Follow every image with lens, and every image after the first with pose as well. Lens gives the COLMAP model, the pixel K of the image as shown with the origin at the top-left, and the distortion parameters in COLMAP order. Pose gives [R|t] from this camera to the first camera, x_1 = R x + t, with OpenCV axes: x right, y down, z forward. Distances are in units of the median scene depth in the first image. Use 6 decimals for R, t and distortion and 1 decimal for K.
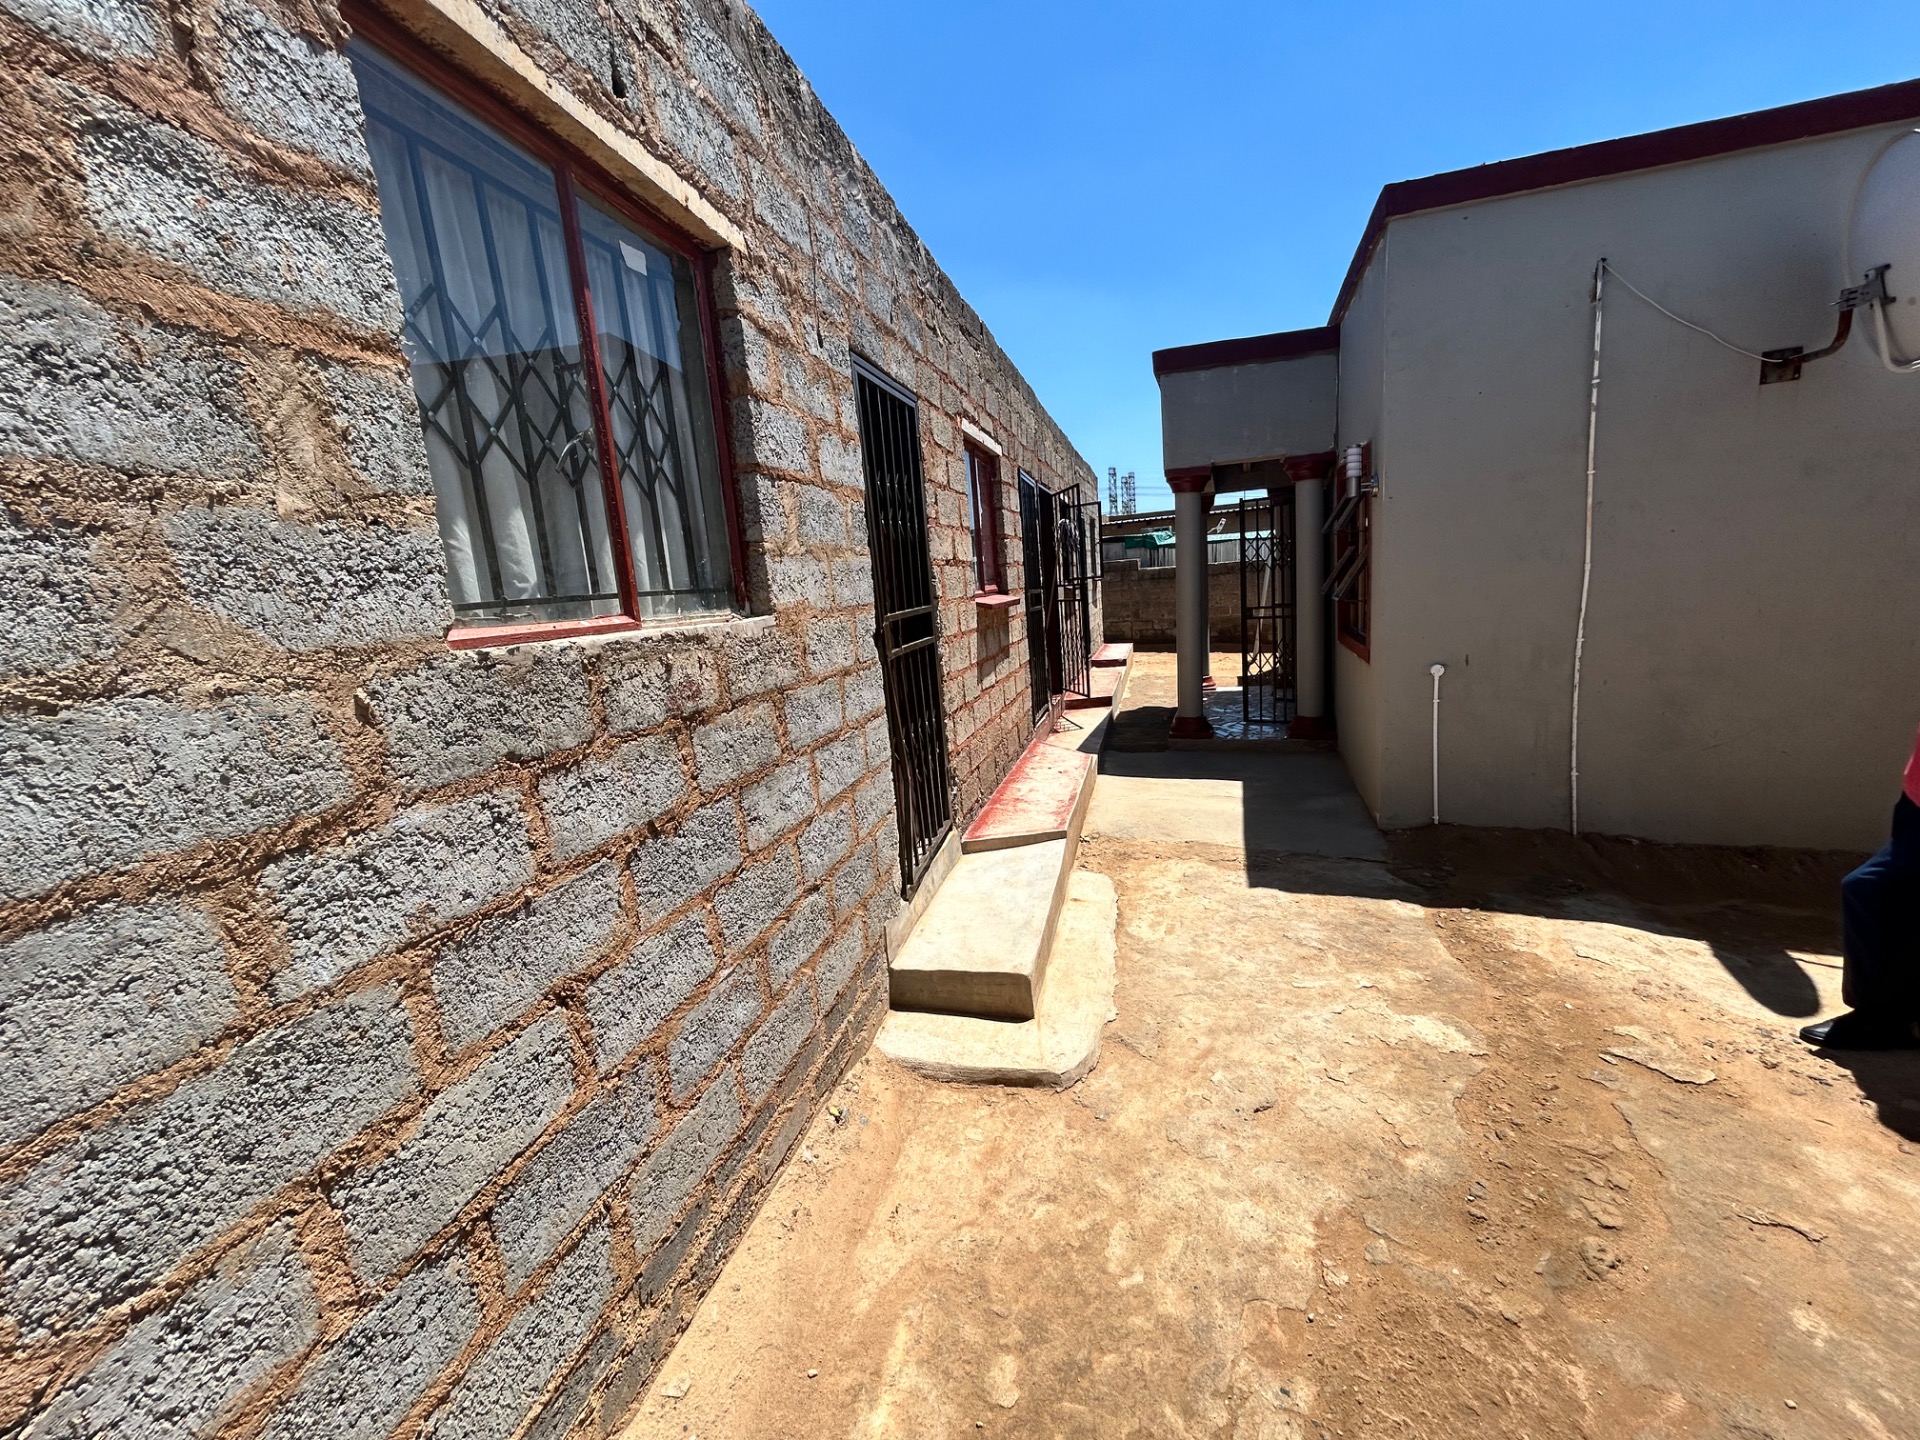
lens RADIAL K [[770.7, 0, 957.3], [0, 770.7, 716.4], [0, 0, 1]] dist [0.000552, 0.000023]
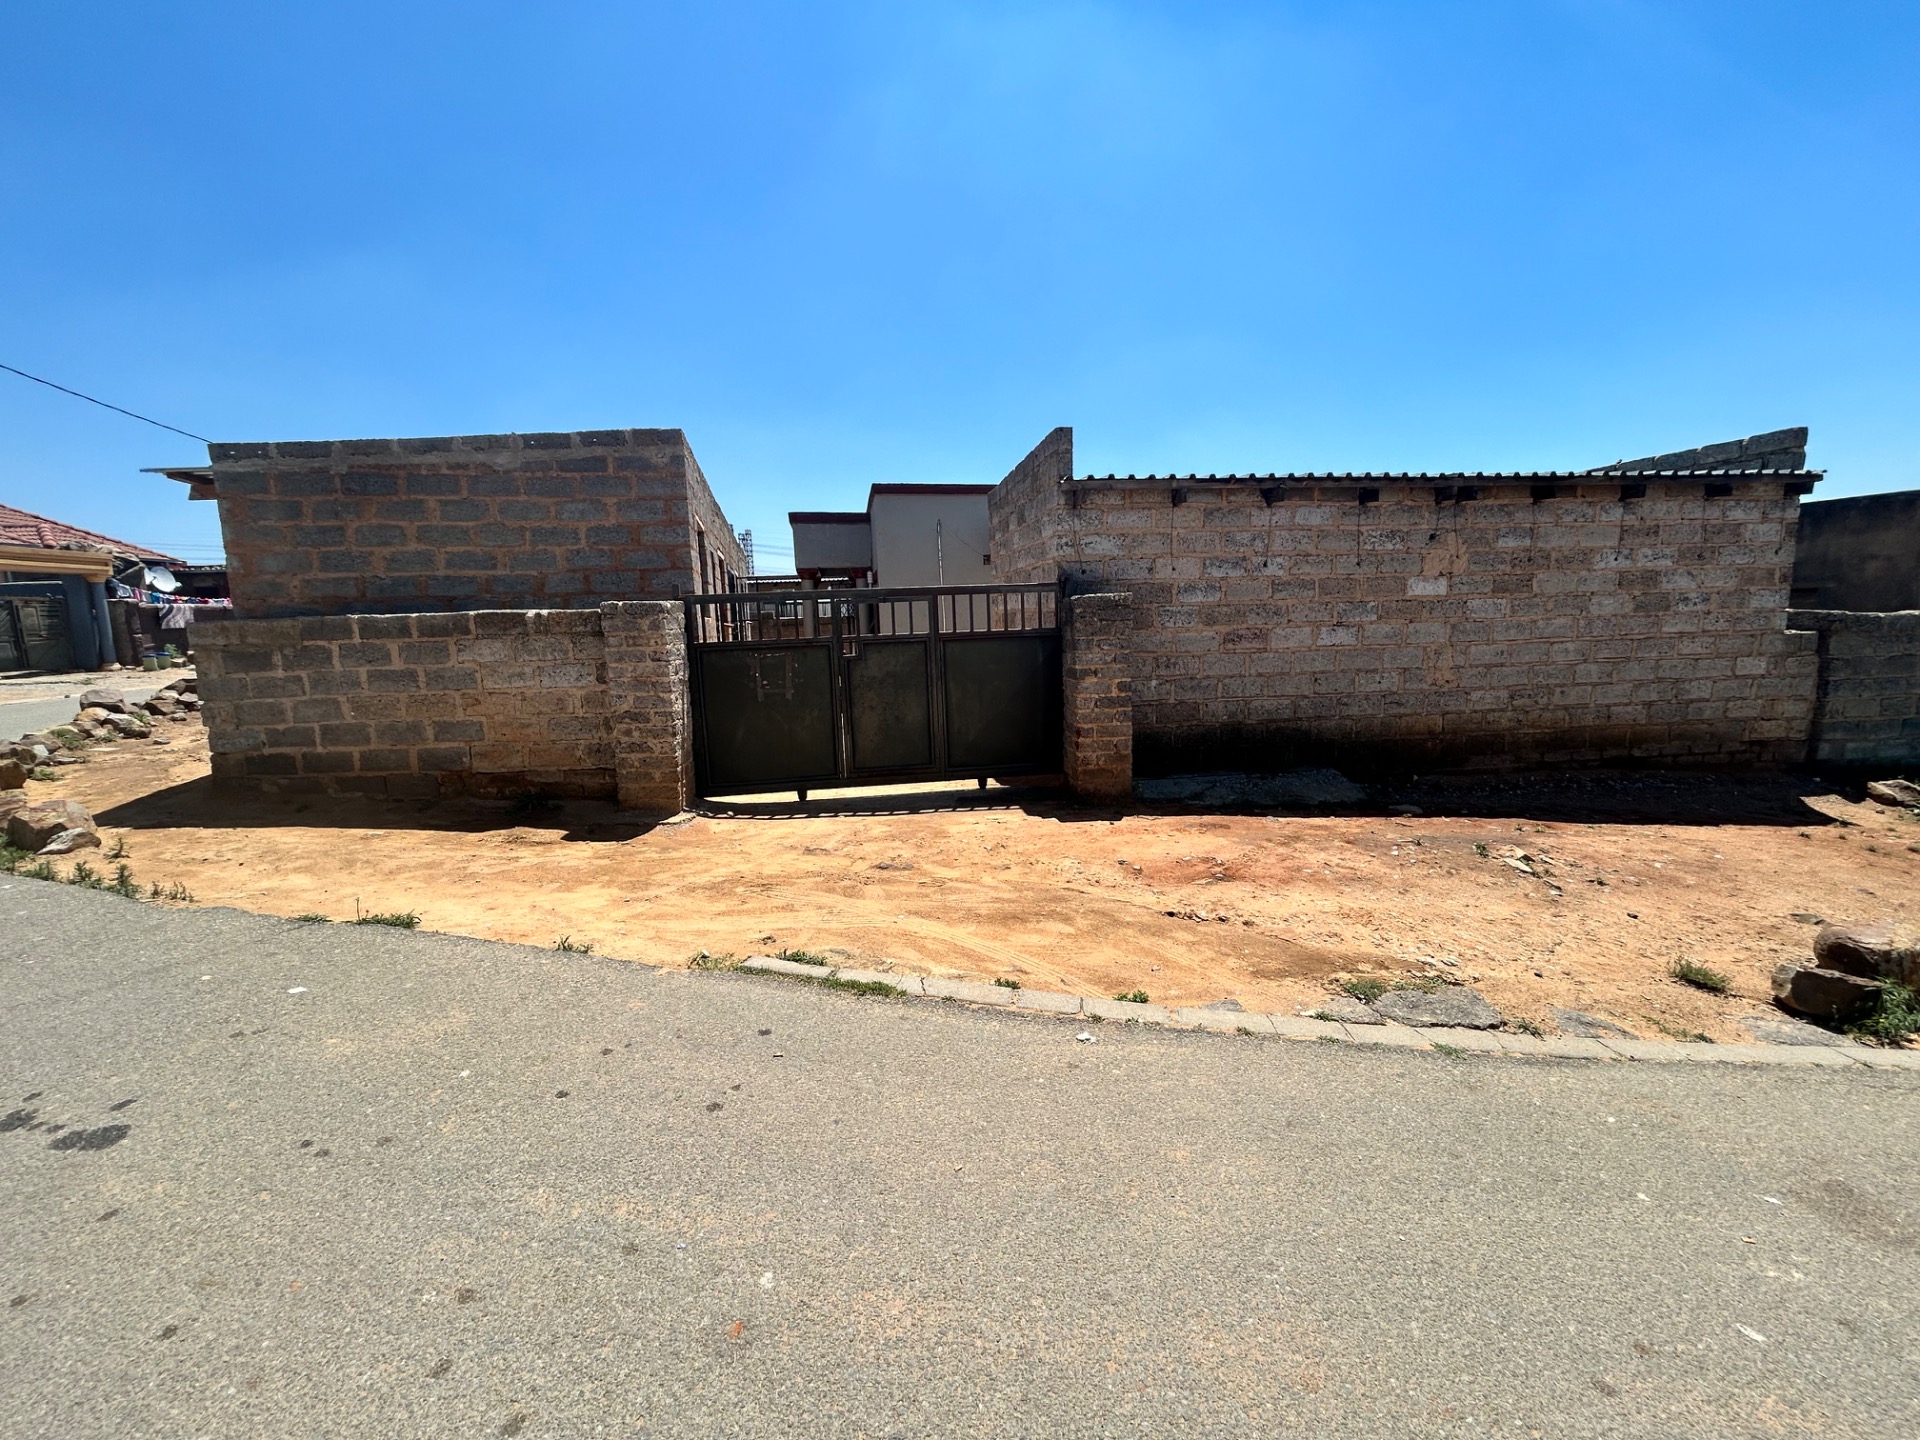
lens RADIAL K [[770.7, 0, 959.0], [0, 770.7, 720.1], [0, 0, 1]] dist [0.000552, 0.000023]
pose [[0.885727, -0.005197, 0.464178, -0.366661], [0.036777, 0.997580, -0.059008, 0.270952], [-0.462748, 0.069336, 0.883774, -1.203836]]
